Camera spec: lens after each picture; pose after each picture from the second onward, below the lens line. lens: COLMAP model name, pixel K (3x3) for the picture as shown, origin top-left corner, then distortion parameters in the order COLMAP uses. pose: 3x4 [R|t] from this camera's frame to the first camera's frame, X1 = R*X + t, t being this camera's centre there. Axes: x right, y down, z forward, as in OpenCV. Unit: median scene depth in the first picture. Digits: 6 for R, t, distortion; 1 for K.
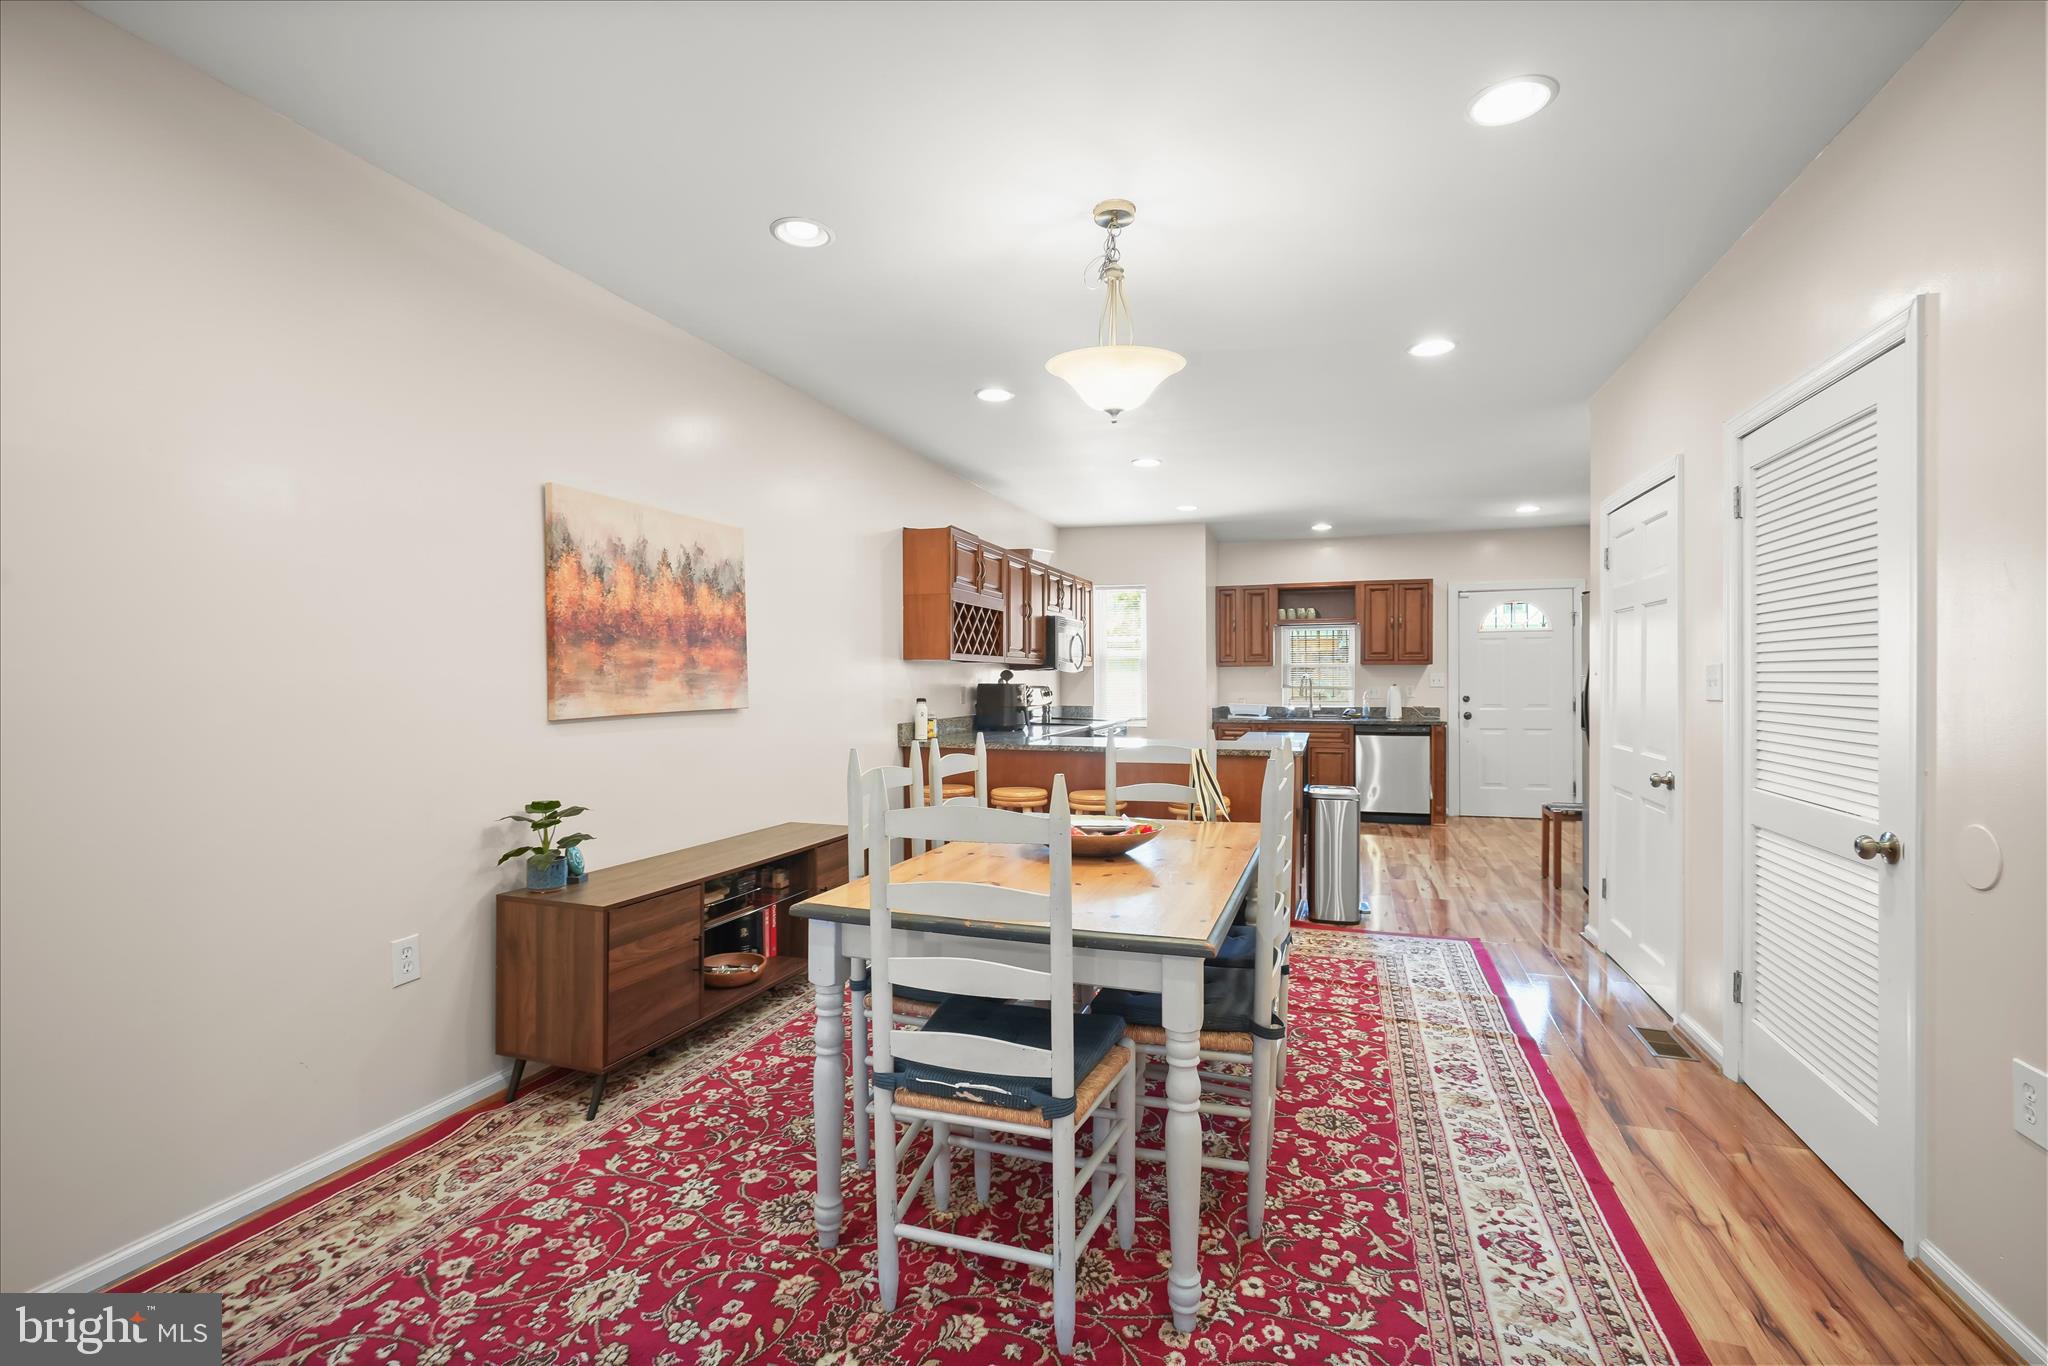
lens RADIAL K [[920.8, 0, 1021.0], [0, 920.8, 685.7], [0, 0, 1]] dist [-0.002210, 0.000357]
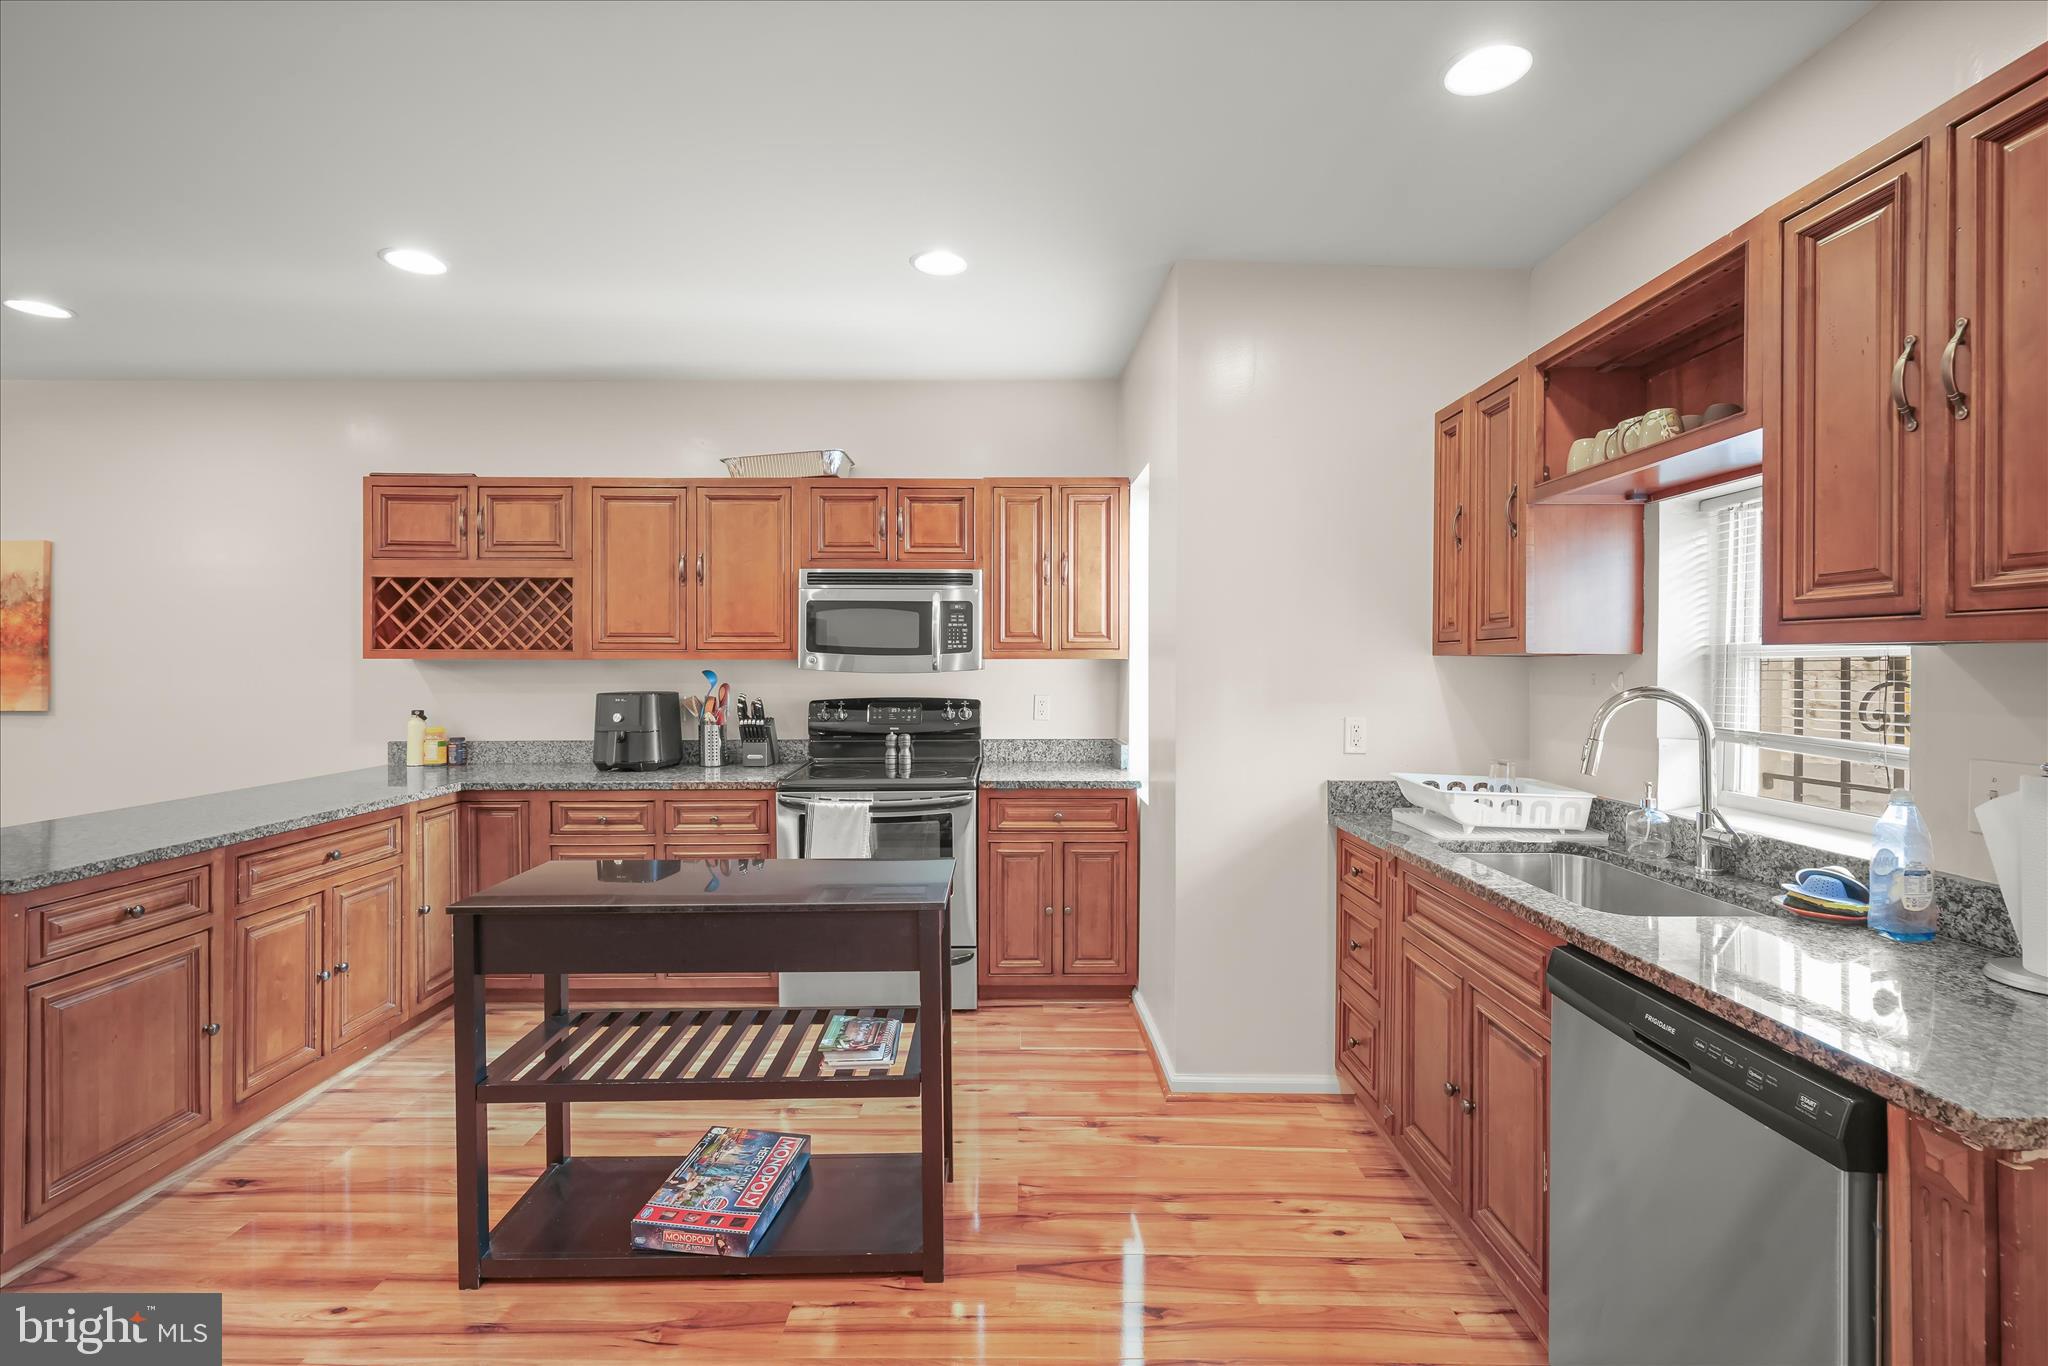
lens RADIAL K [[920.8, 0, 1021.0], [0, 920.8, 685.7], [0, 0, 1]] dist [-0.002210, 0.000357]
pose [[0.344310, 0.023695, -0.938557, 1.376571], [-0.011044, 0.999715, 0.021188, -0.050569], [0.938791, 0.003071, 0.344474, 2.178208]]
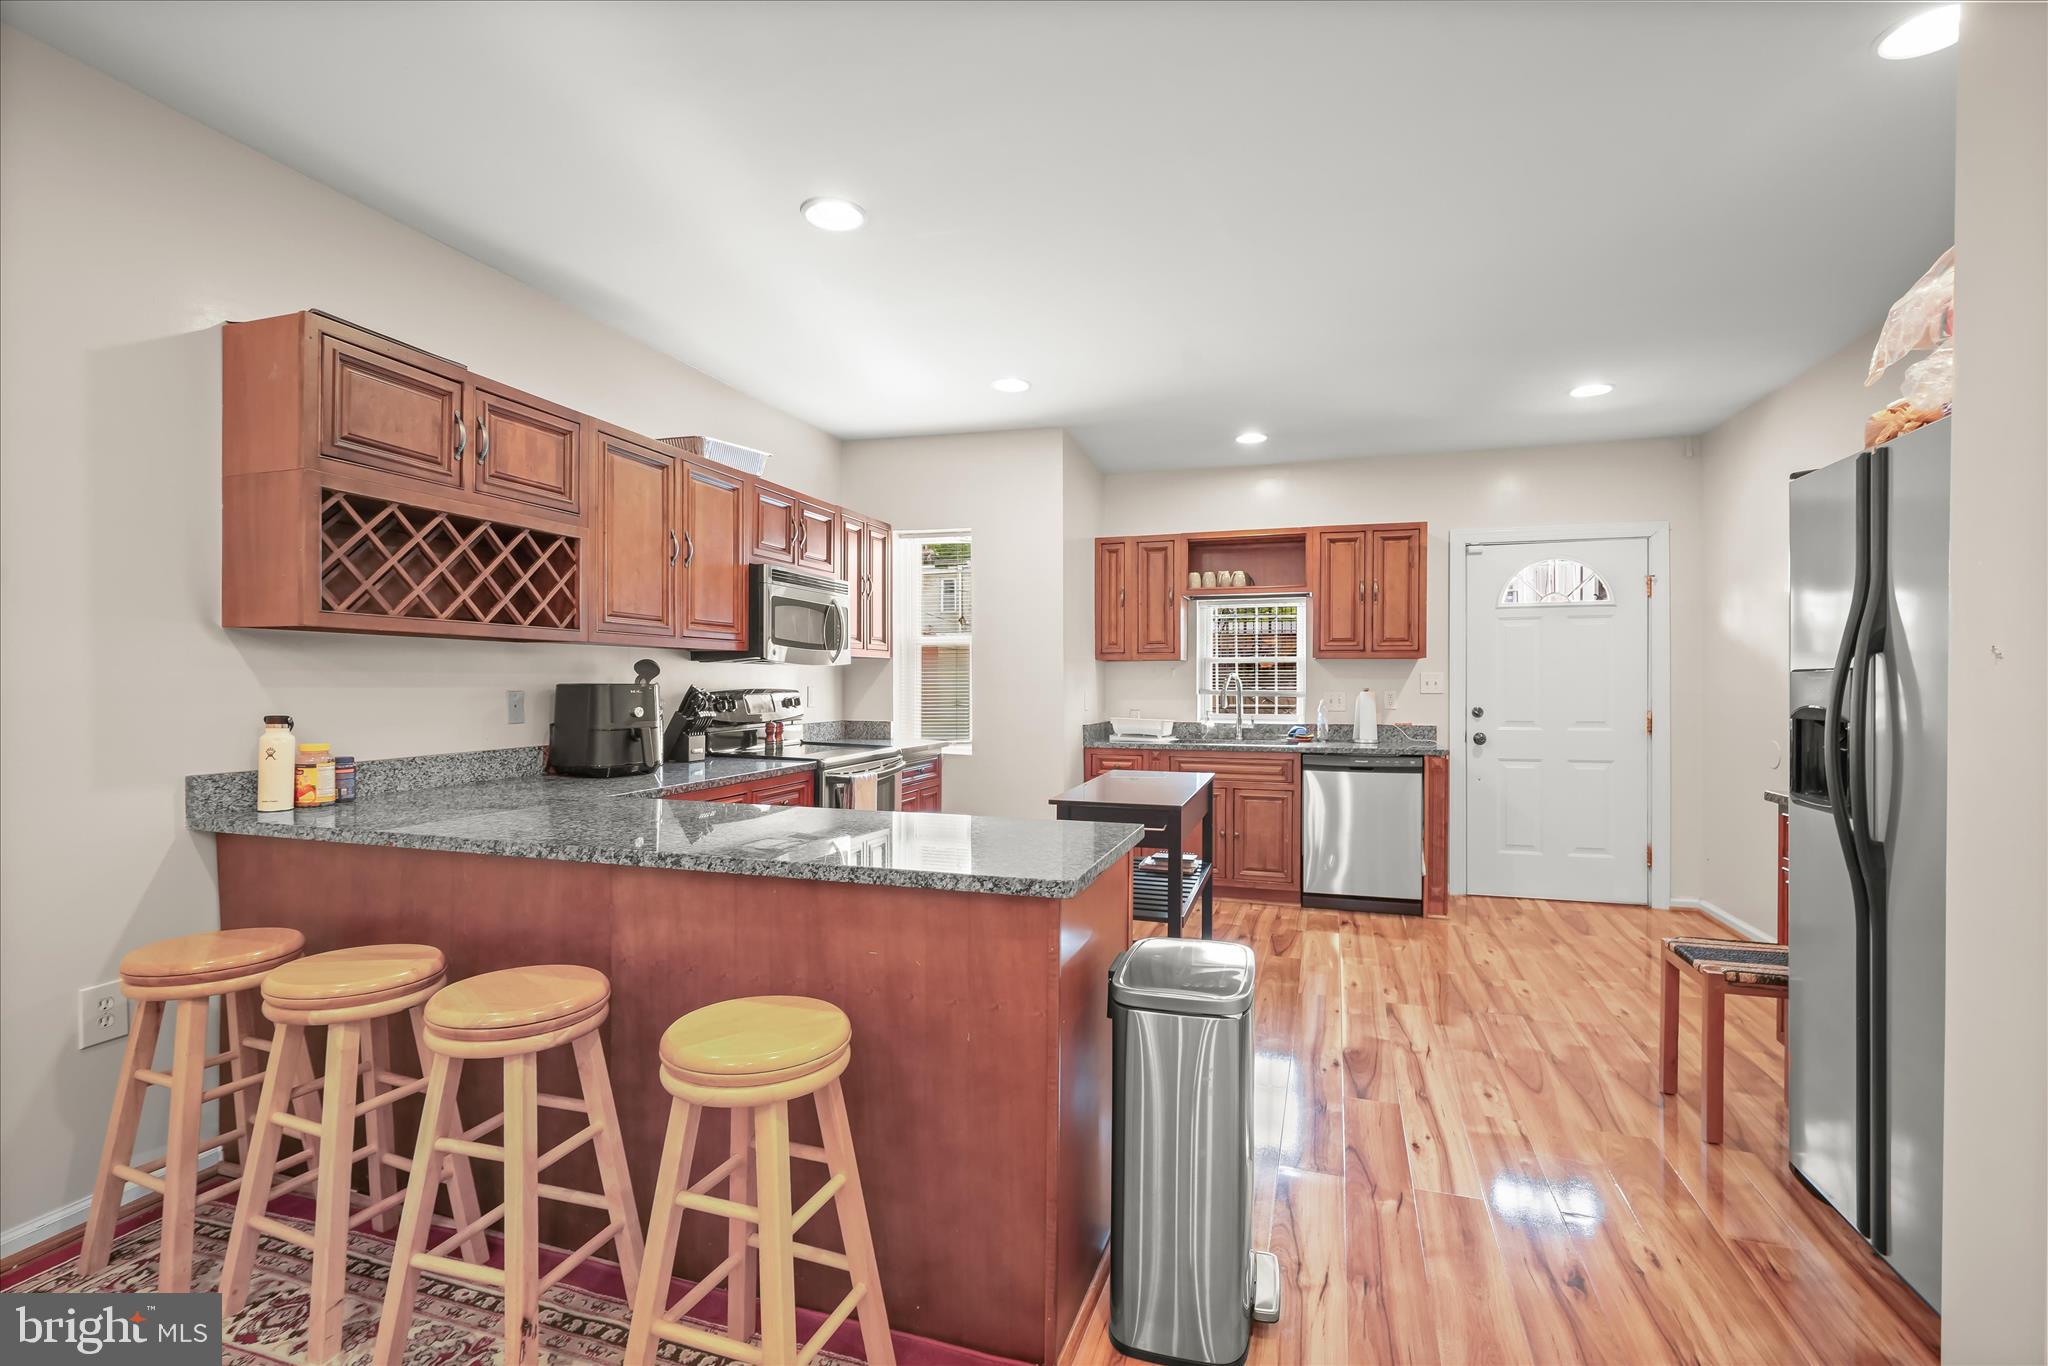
lens RADIAL K [[920.8, 0, 1021.0], [0, 920.8, 685.7], [0, 0, 1]] dist [-0.002210, 0.000357]
pose [[0.999844, 0.004665, 0.017021, 0.431092], [-0.004621, 0.999986, -0.002584, -0.003277], [-0.017033, 0.002505, 0.999852, 1.014084]]
